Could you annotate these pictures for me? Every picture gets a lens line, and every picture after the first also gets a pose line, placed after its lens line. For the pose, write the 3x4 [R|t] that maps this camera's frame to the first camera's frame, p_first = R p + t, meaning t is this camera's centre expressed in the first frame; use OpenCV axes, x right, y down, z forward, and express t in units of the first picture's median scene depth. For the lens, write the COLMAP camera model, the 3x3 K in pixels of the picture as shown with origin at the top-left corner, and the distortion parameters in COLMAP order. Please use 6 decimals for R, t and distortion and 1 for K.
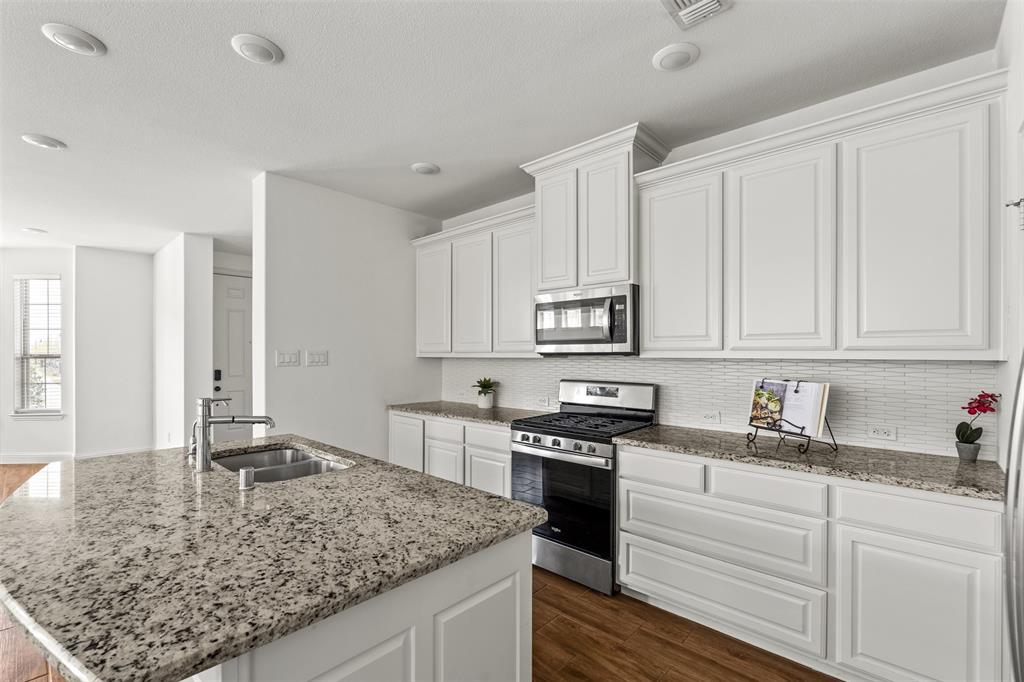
lens RADIAL K [[450.1, 0, 510.8], [0, 450.1, 355.8], [0, 0, 1]] dist [-0.007977, 0.003604]
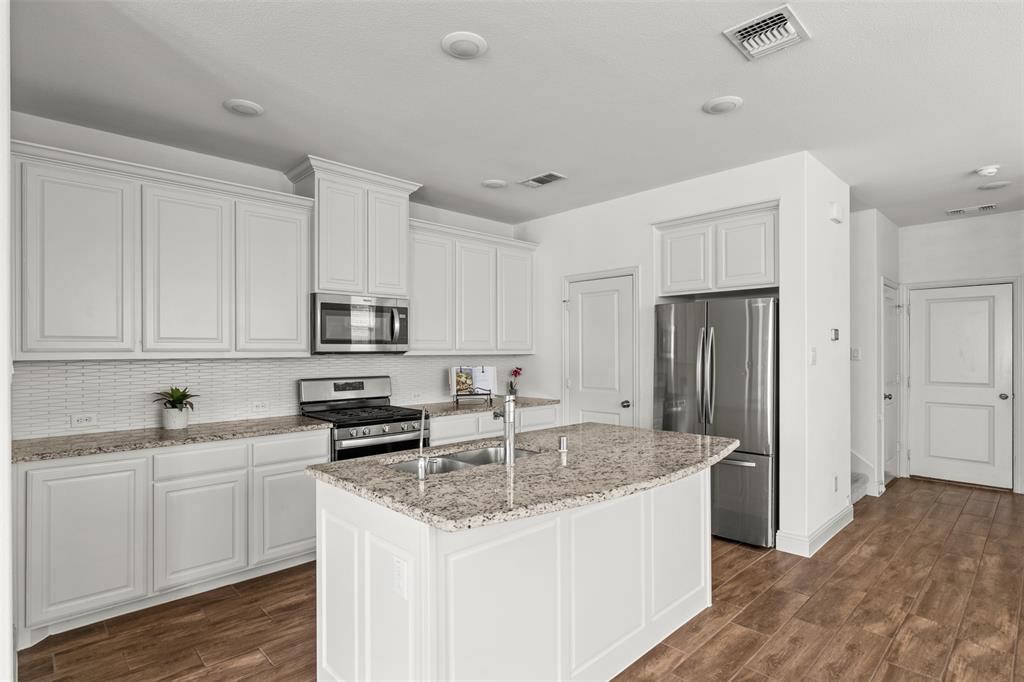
lens RADIAL K [[516.9, 0, 510.5], [0, 516.9, 349.8], [0, 0, 1]] dist [-0.002218, -0.000736]
pose [[0.060440, 0.004865, 0.998160, -1.313578], [0.010625, 0.999928, -0.005517, 0.000003], [-0.998115, 0.010939, 0.060384, 0.652203]]
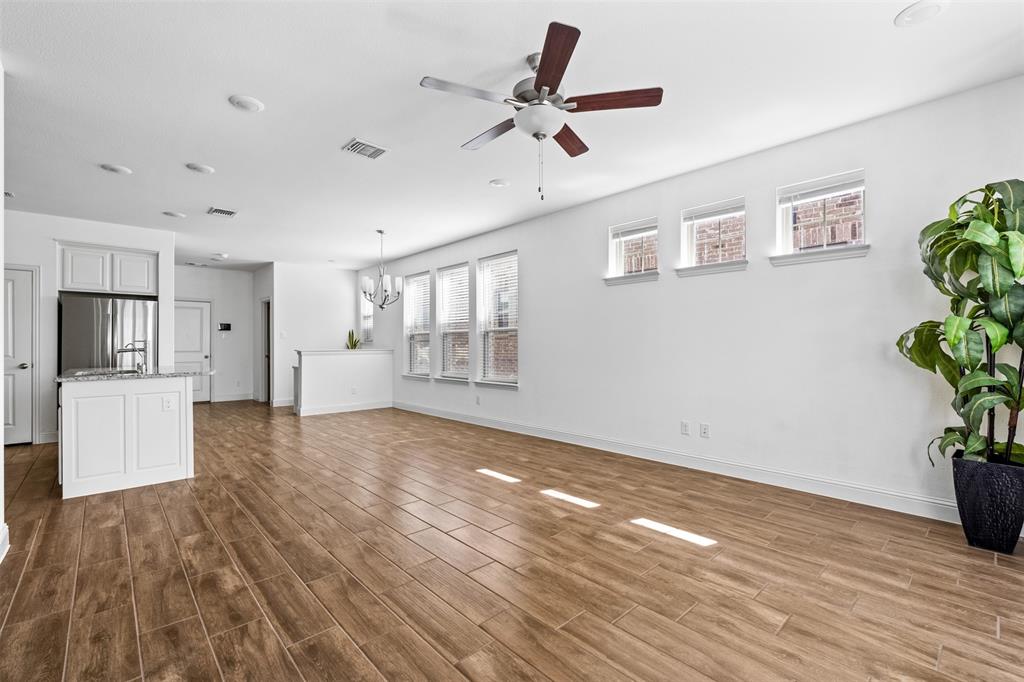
lens RADIAL K [[450.1, 0, 507.0], [0, 450.1, 344.9], [0, 0, 1]] dist [-0.007977, 0.003604]
pose [[-0.995331, 0.006892, 0.096275, -1.935053], [0.007826, 0.999926, 0.009321, 0.080017], [-0.096204, 0.010031, -0.995311, 2.200518]]
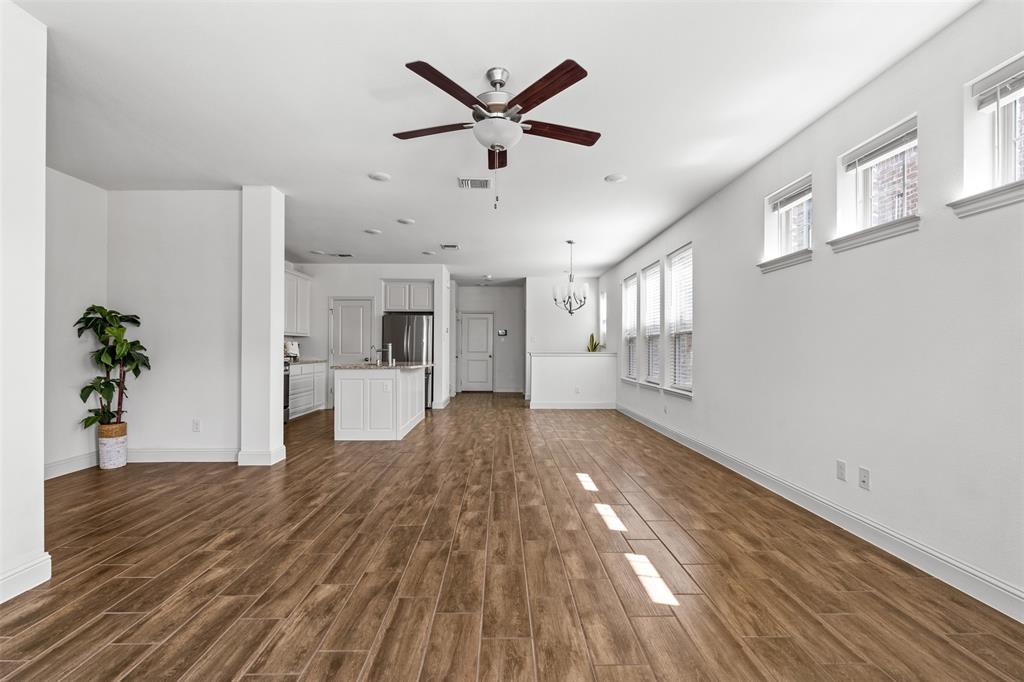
lens RADIAL K [[450.1, 0, 504.8], [0, 450.1, 346.1], [0, 0, 1]] dist [-0.007977, 0.003604]
pose [[-0.684458, 0.003610, 0.729043, -2.654688], [0.005133, 0.999987, -0.000133, 0.085983], [-0.729034, 0.003651, -0.684467, 1.905260]]
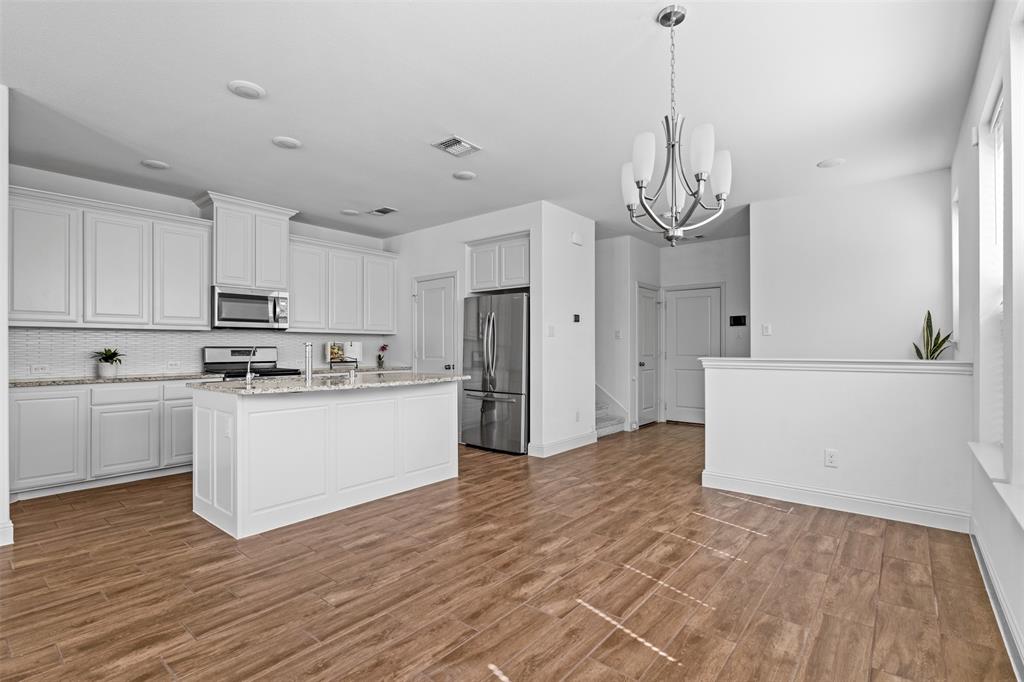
lens RADIAL K [[477.8, 0, 508.5], [0, 477.8, 346.8], [0, 0, 1]] dist [-0.001971, 0.000519]
pose [[-0.051389, 0.005369, 0.998664, -1.884954], [0.010203, 0.999936, -0.004850, 0.093789], [-0.998627, 0.009941, -0.051440, 0.201460]]
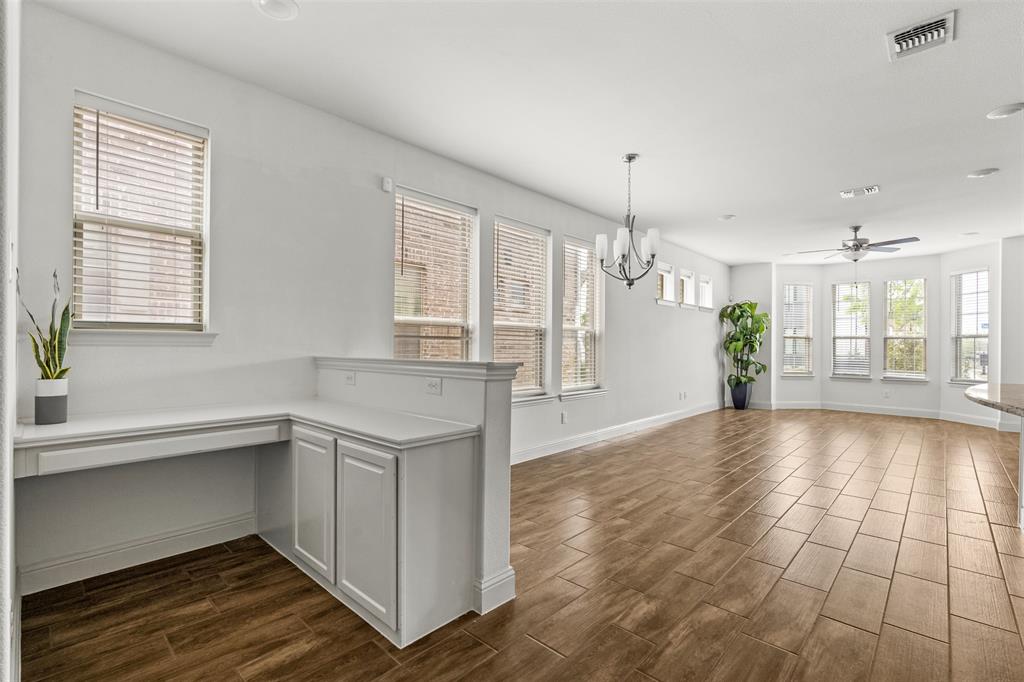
lens RADIAL K [[450.1, 0, 498.8], [0, 450.1, 338.2], [0, 0, 1]] dist [-0.007977, 0.003604]
pose [[-0.039683, -0.016952, -0.999069, 0.476633], [-0.011522, 0.999797, -0.016507, 0.093142], [0.999146, 0.010856, -0.039870, -0.512068]]
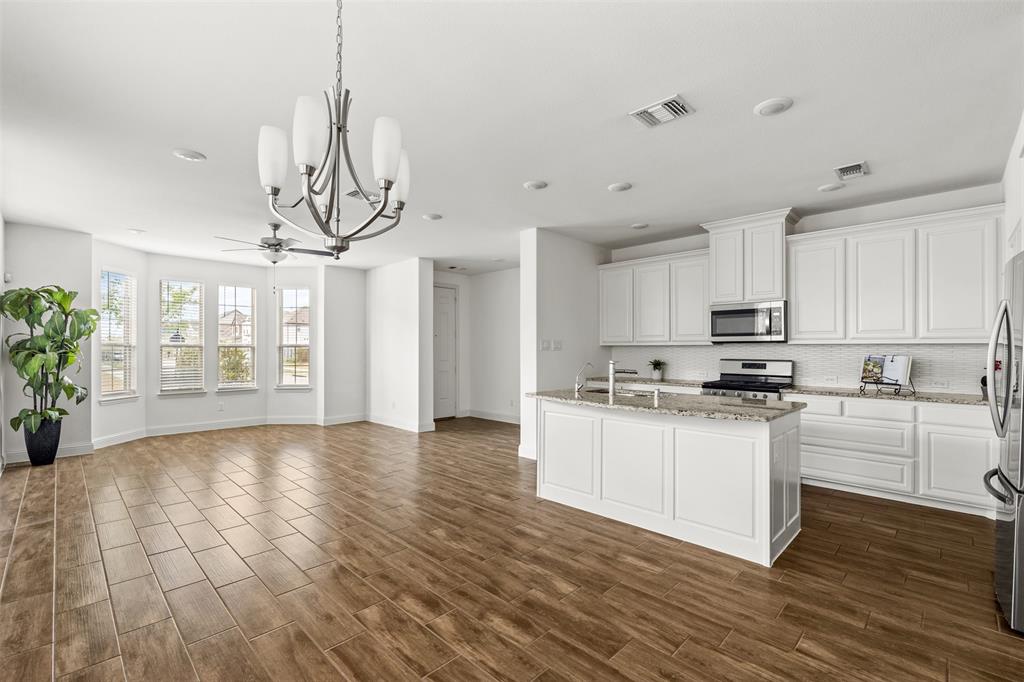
lens RADIAL K [[450.1, 0, 512.7], [0, 450.1, 348.3], [0, 0, 1]] dist [-0.007977, 0.003604]
pose [[0.999550, 0.001129, -0.029987, -0.759722], [-0.001313, 0.999981, -0.006100, 0.034644], [0.029979, 0.006136, 0.999532, -0.779818]]
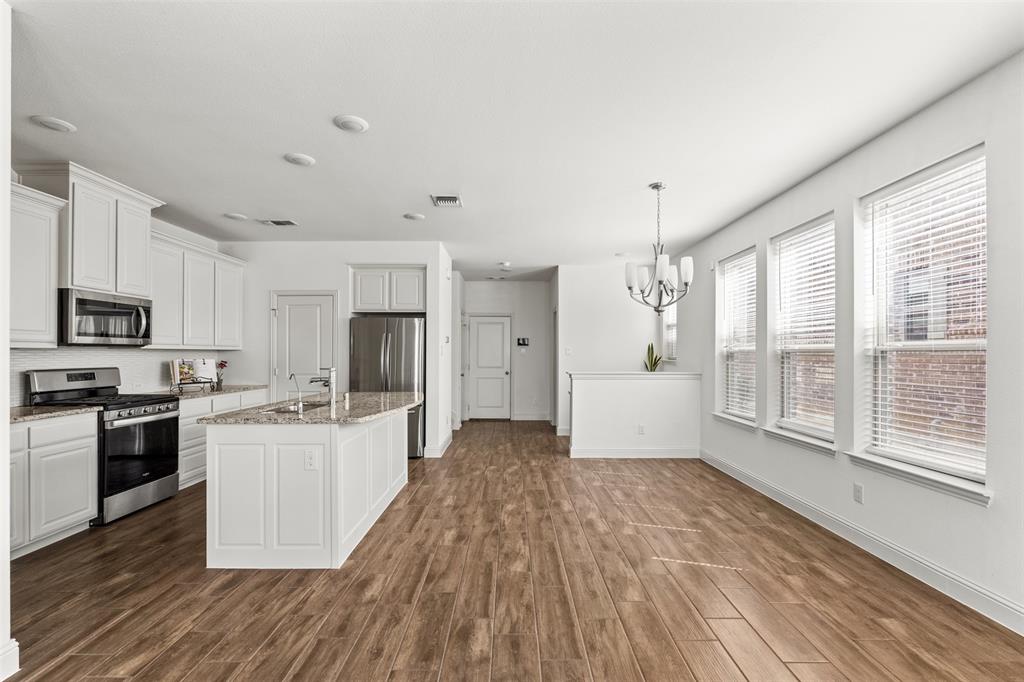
lens RADIAL K [[450.1, 0, 509.9], [0, 450.1, 349.6], [0, 0, 1]] dist [-0.007977, 0.003604]
pose [[-0.676597, 0.008164, 0.736308, -1.784081], [0.006508, 0.999966, -0.005107, 0.026290], [-0.736324, 0.001336, -0.676627, 1.207493]]
